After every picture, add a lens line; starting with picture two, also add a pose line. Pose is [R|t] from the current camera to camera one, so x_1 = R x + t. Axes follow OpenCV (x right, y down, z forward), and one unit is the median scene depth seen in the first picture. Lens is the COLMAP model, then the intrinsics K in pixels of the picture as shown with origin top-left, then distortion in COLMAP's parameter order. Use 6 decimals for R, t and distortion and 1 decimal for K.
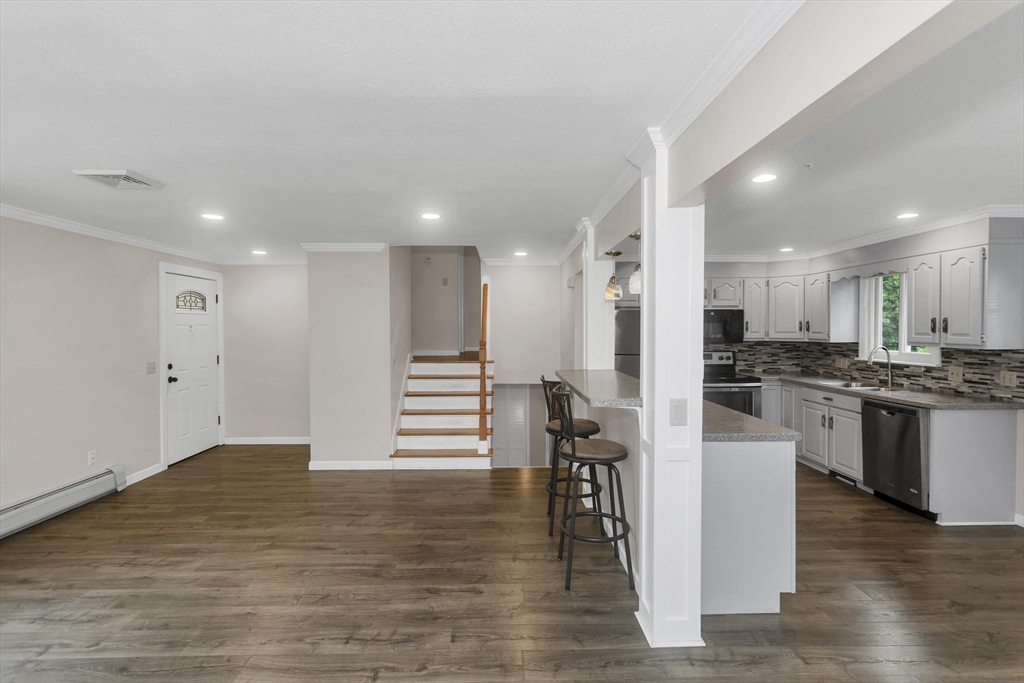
lens RADIAL K [[481.9, 0, 516.8], [0, 481.9, 335.7], [0, 0, 1]] dist [0.000533, 0.000401]
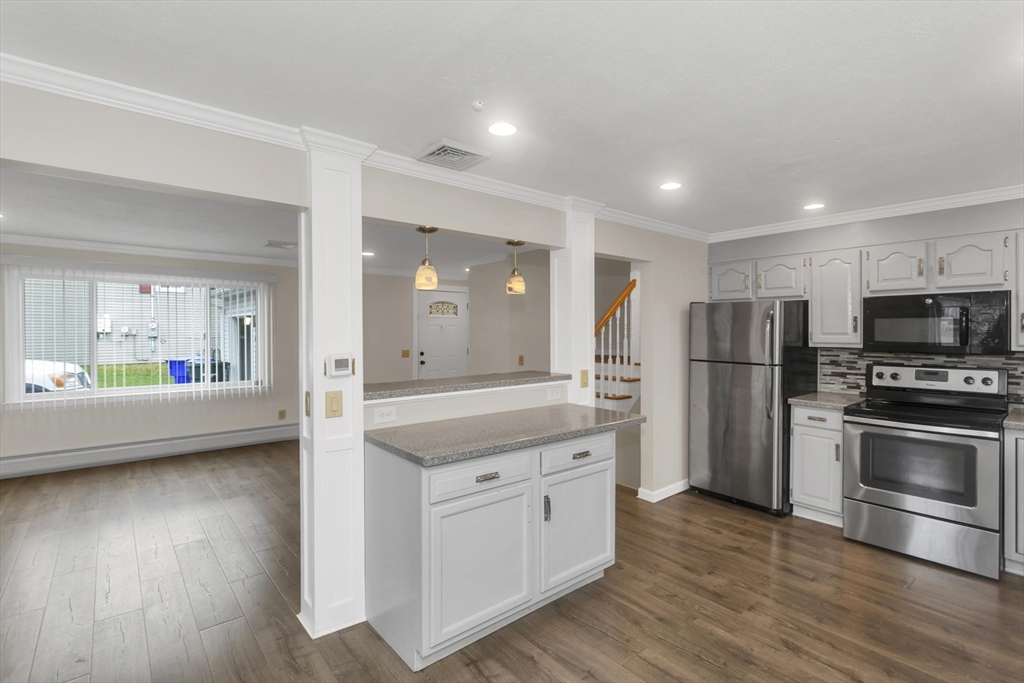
lens RADIAL K [[494.9, 0, 537.8], [0, 494.9, 333.1], [0, 0, 1]] dist [-0.000176, -0.000512]
pose [[0.640401, 0.006236, -0.768015, 0.750684], [-0.014038, 0.999895, -0.003587, 0.001187], [0.767912, 0.013078, 0.640421, 0.351713]]
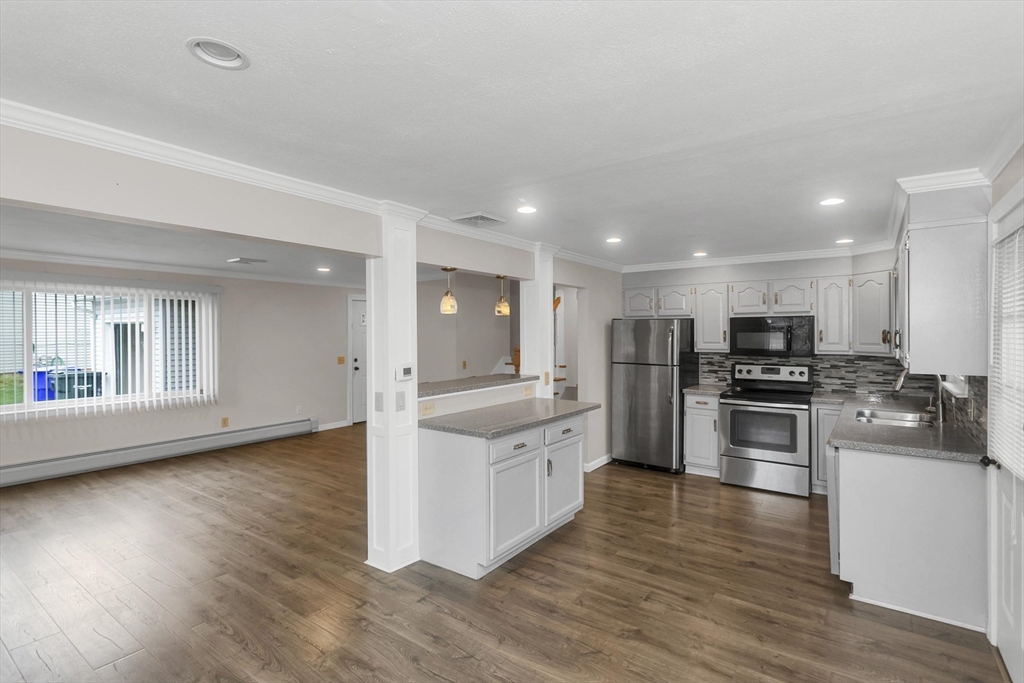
lens RADIAL K [[494.9, 0, 537.8], [0, 494.9, 333.1], [0, 0, 1]] dist [-0.000176, -0.000512]
pose [[0.809592, 0.001871, -0.586990, 0.791455], [-0.009770, 0.999899, -0.010288, -0.015585], [0.586912, 0.014064, 0.809529, 0.048335]]
